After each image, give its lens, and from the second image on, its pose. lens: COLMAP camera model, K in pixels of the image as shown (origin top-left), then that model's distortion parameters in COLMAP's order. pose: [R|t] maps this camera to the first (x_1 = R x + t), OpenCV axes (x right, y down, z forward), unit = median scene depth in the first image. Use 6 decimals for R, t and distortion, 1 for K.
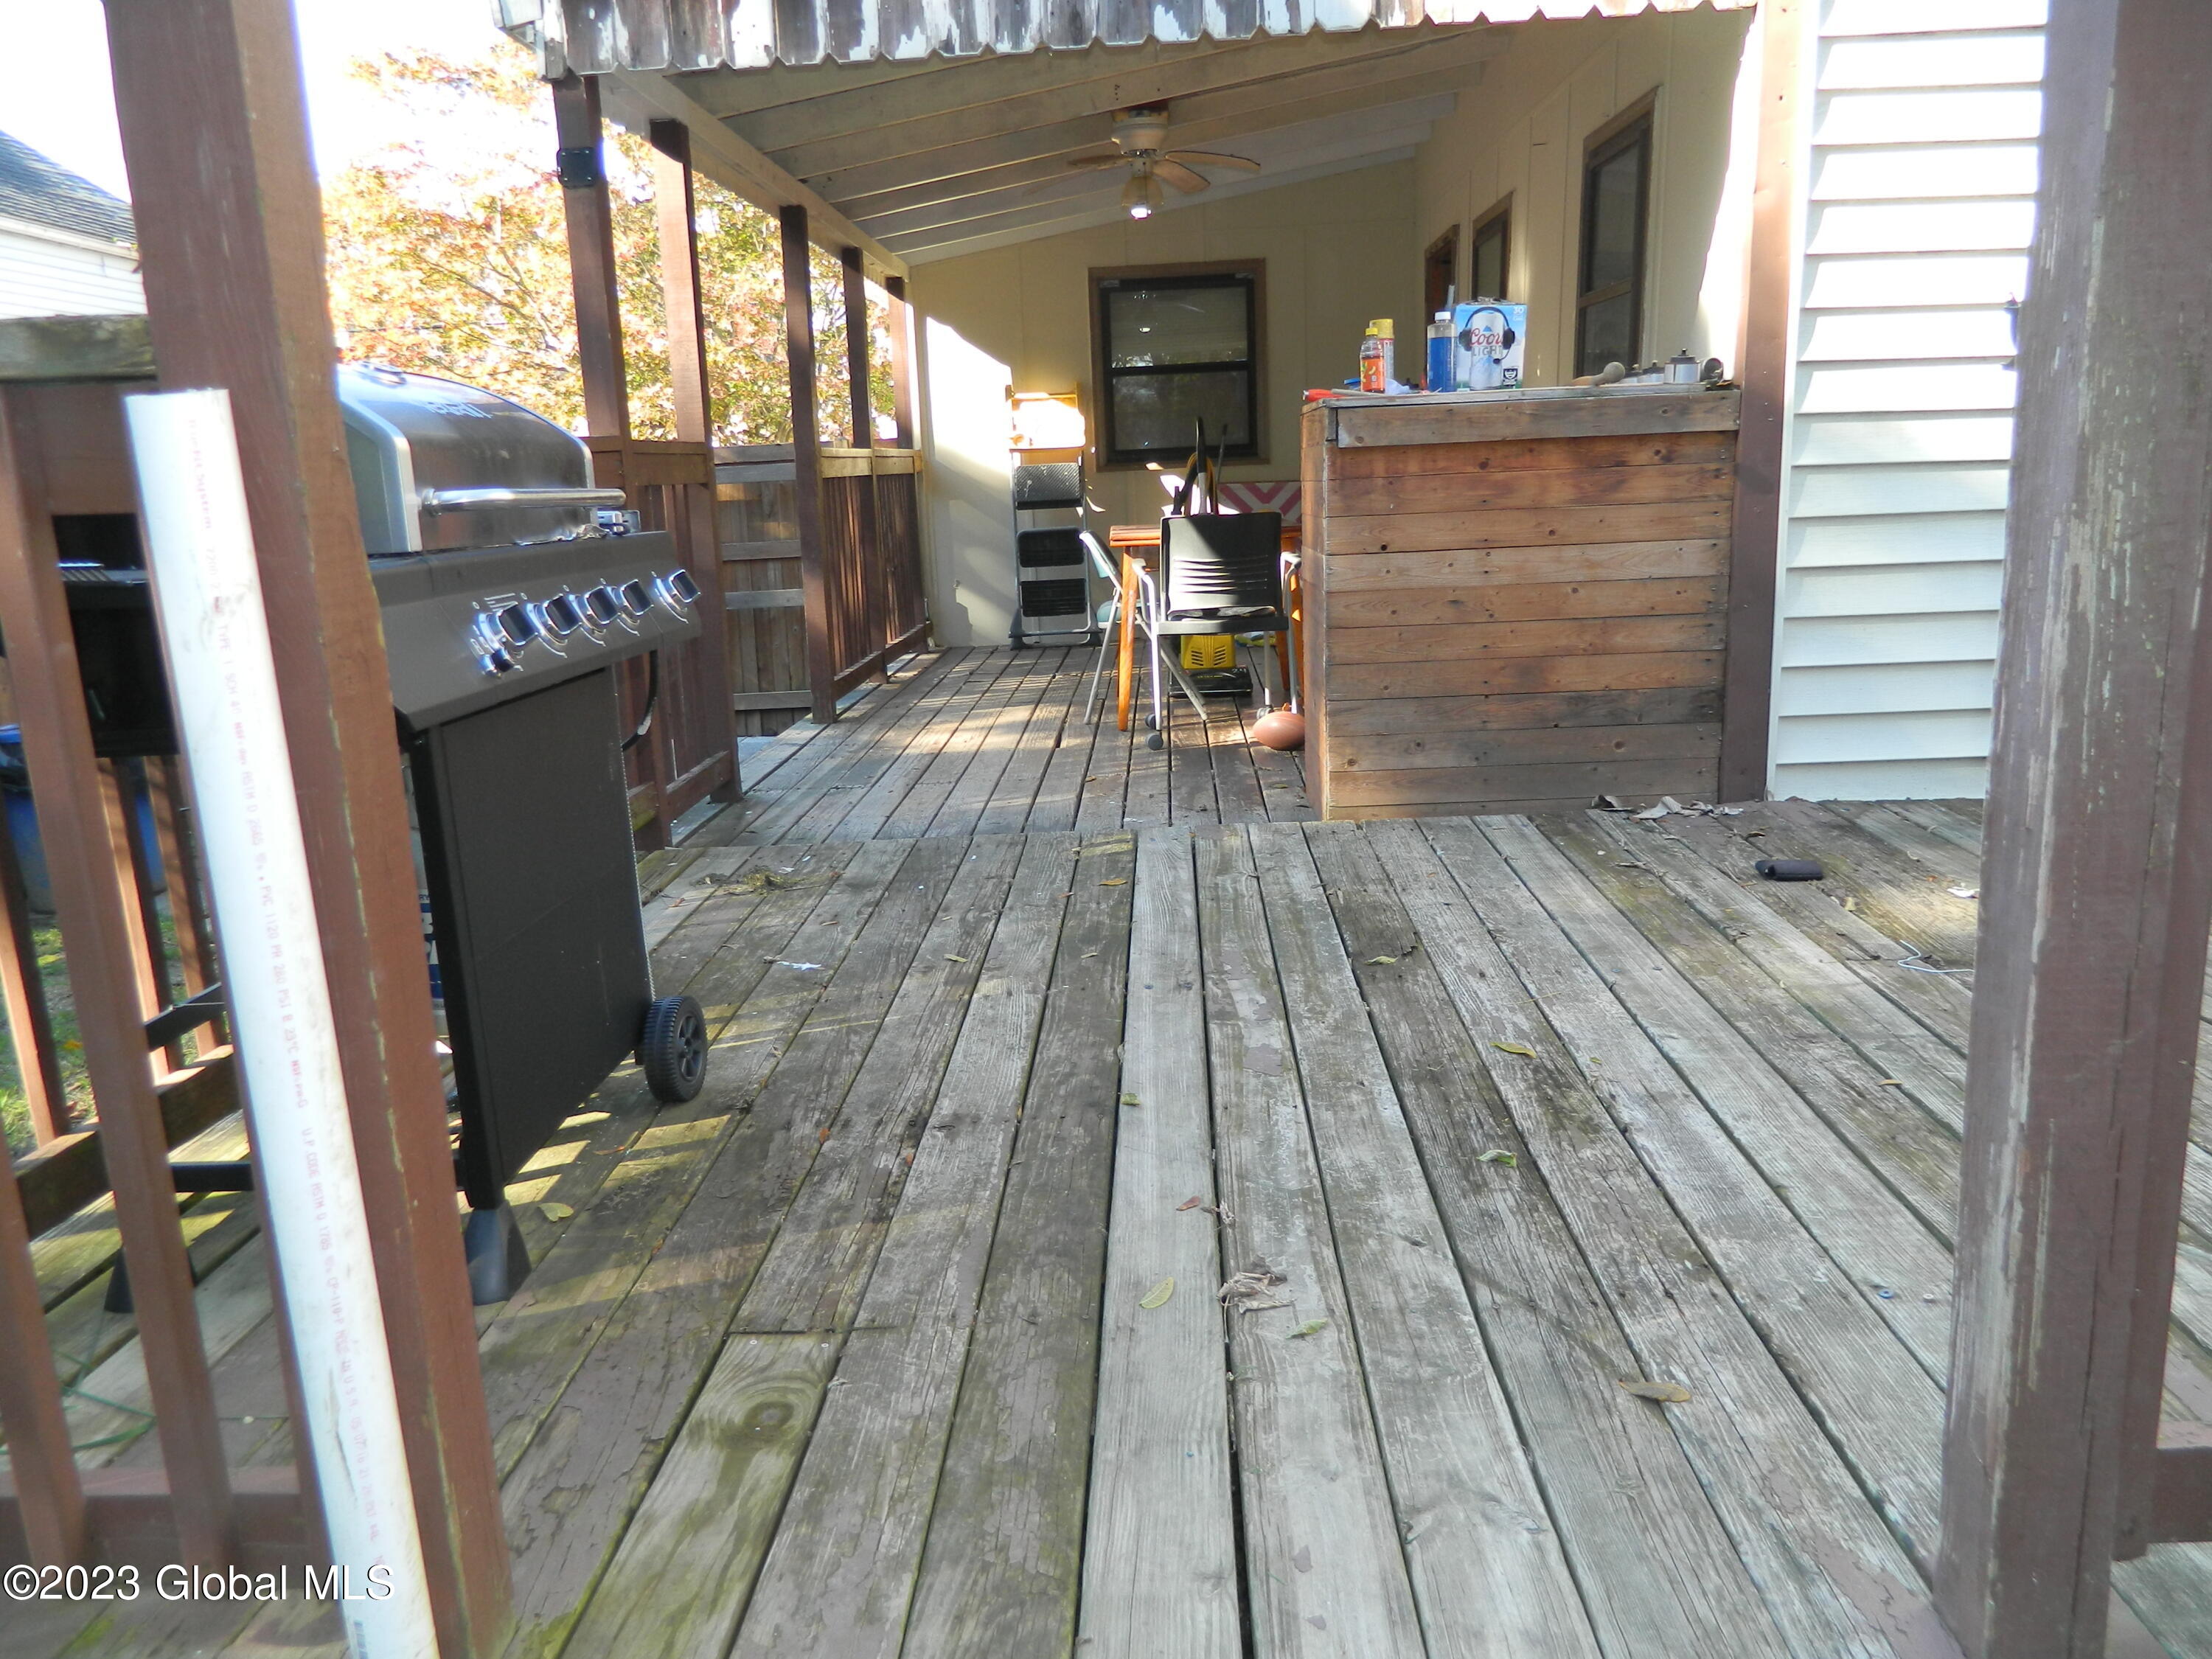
lens RADIAL K [[1653.8, 0, 1104.0], [0, 1653.8, 834.7], [0, 0, 1]] dist [0.003240, -0.002214]
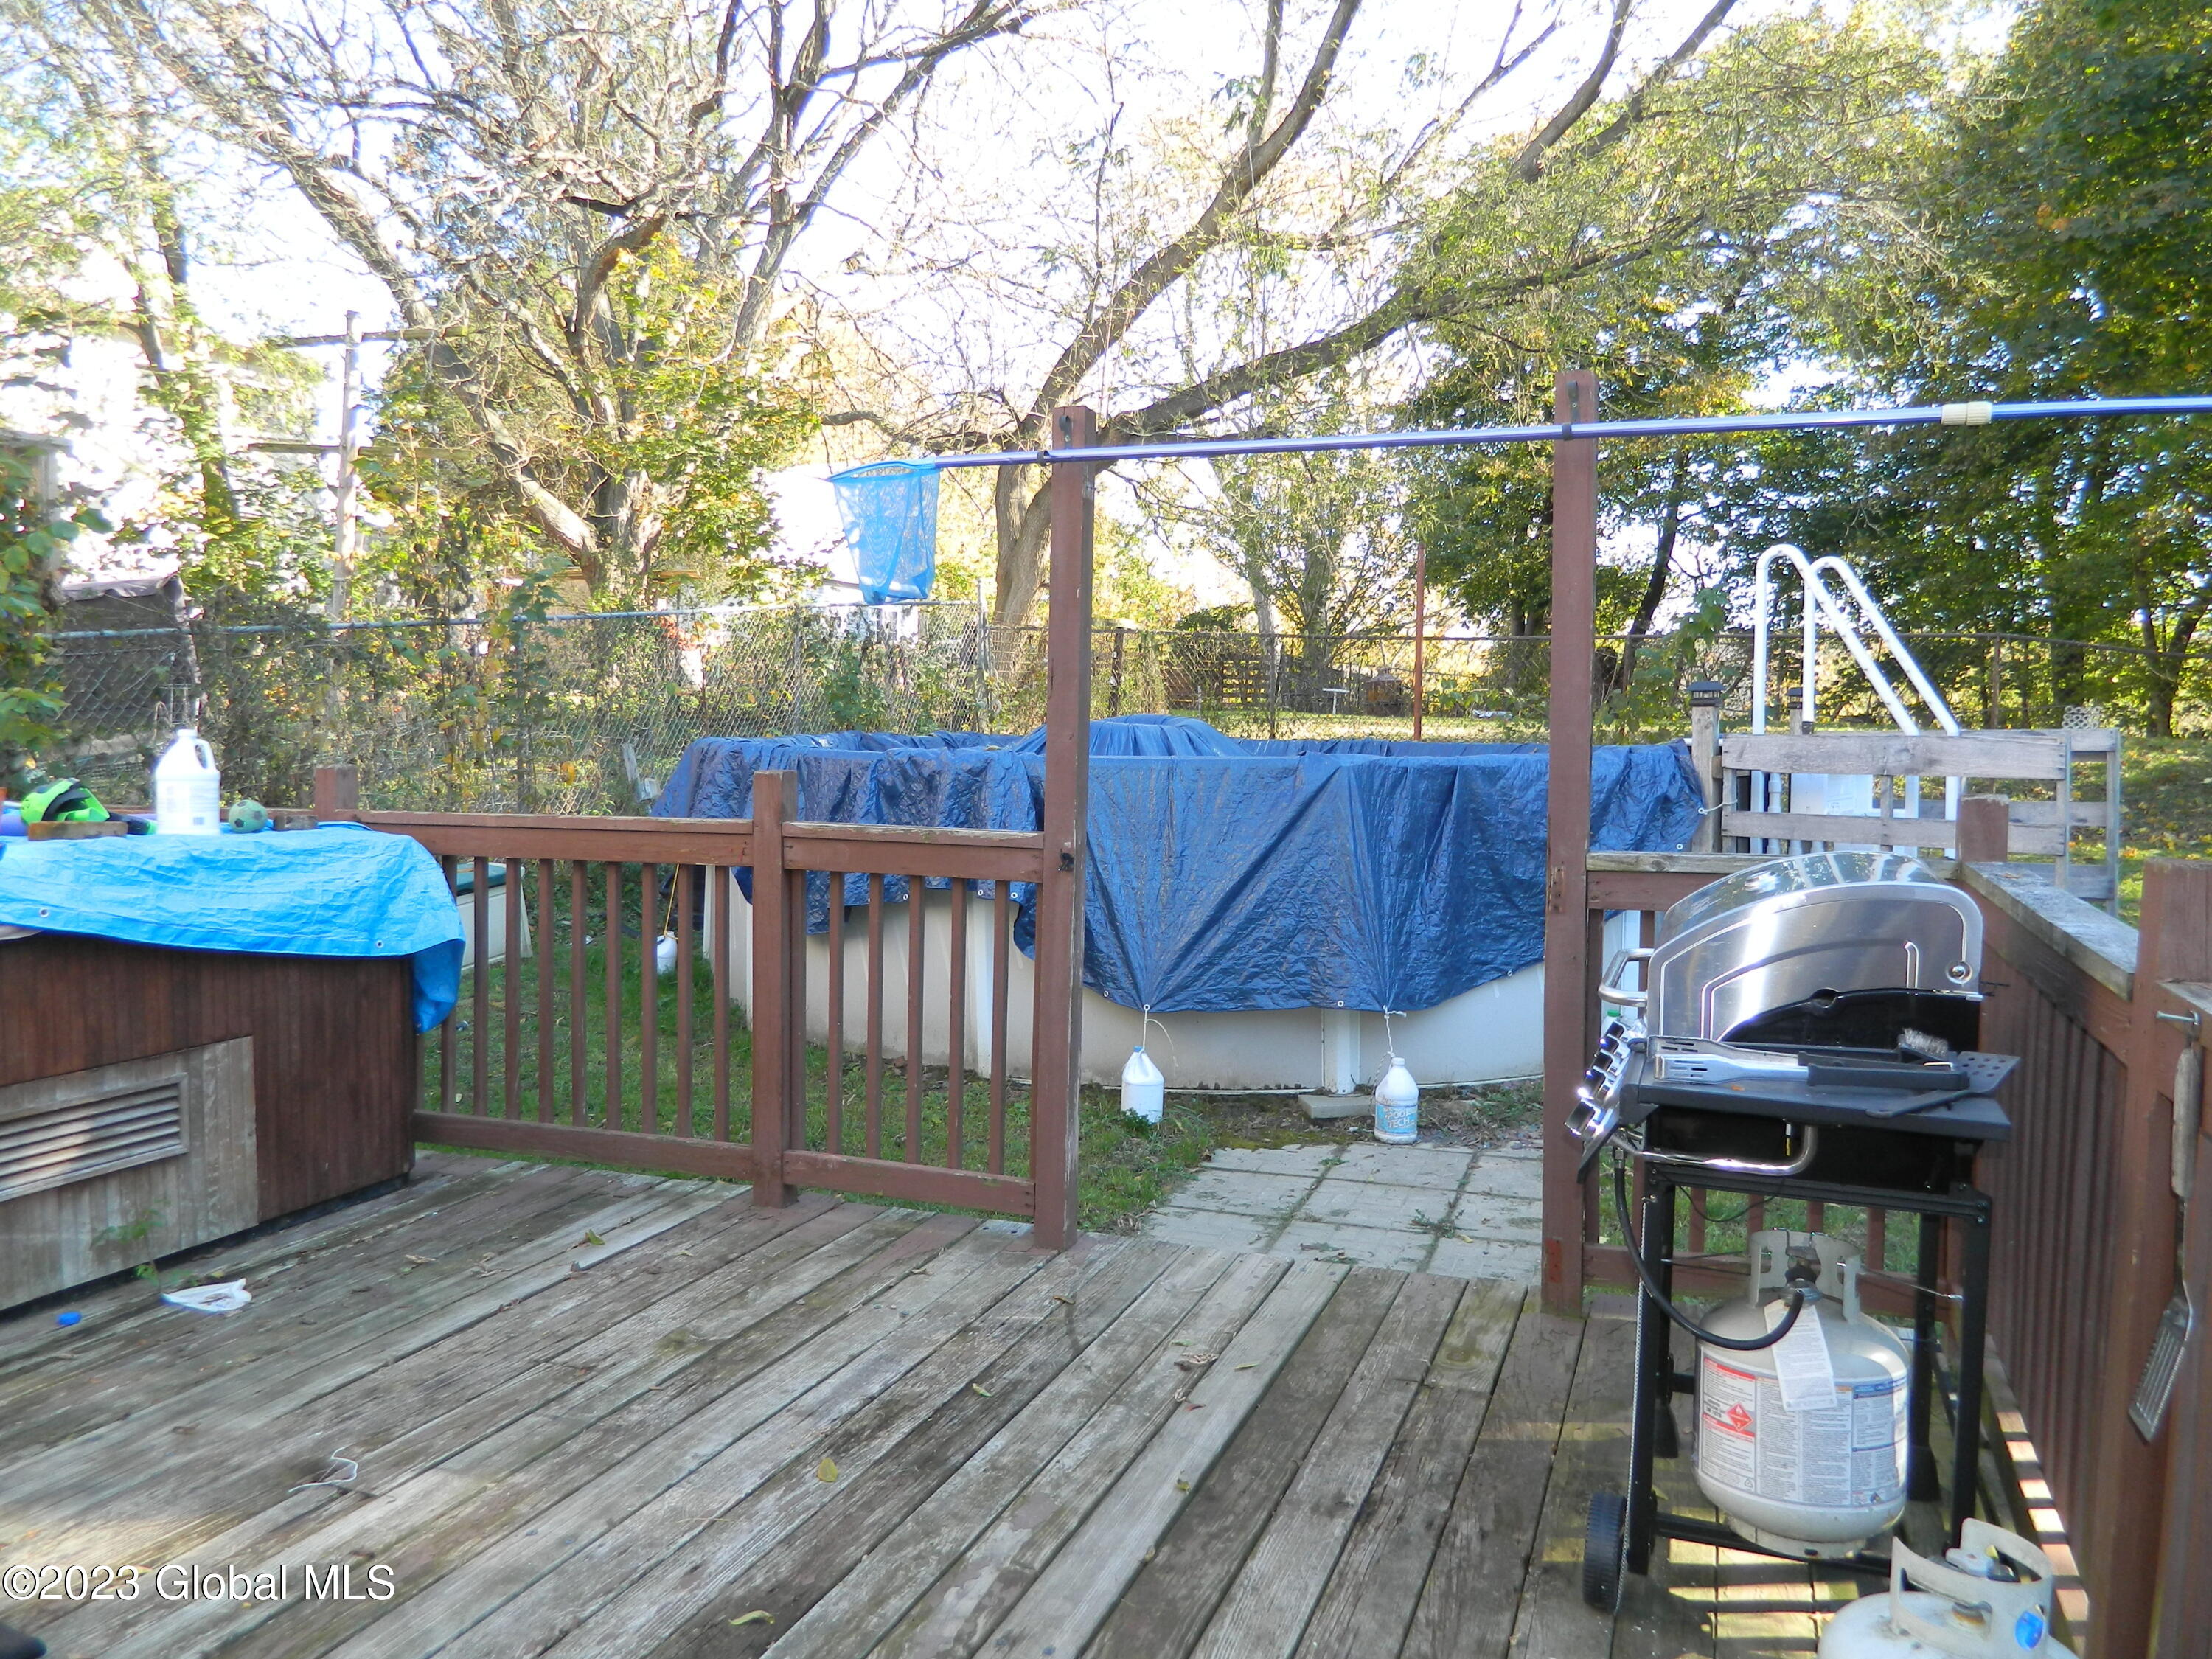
lens RADIAL K [[1653.8, 0, 1102.6], [0, 1653.8, 829.5], [0, 0, 1]] dist [0.003240, -0.002214]
pose [[-0.947283, 0.016010, 0.319997, -0.335464], [0.103019, 0.960935, 0.256889, -0.635372], [-0.303384, 0.276312, -0.911926, 2.103302]]
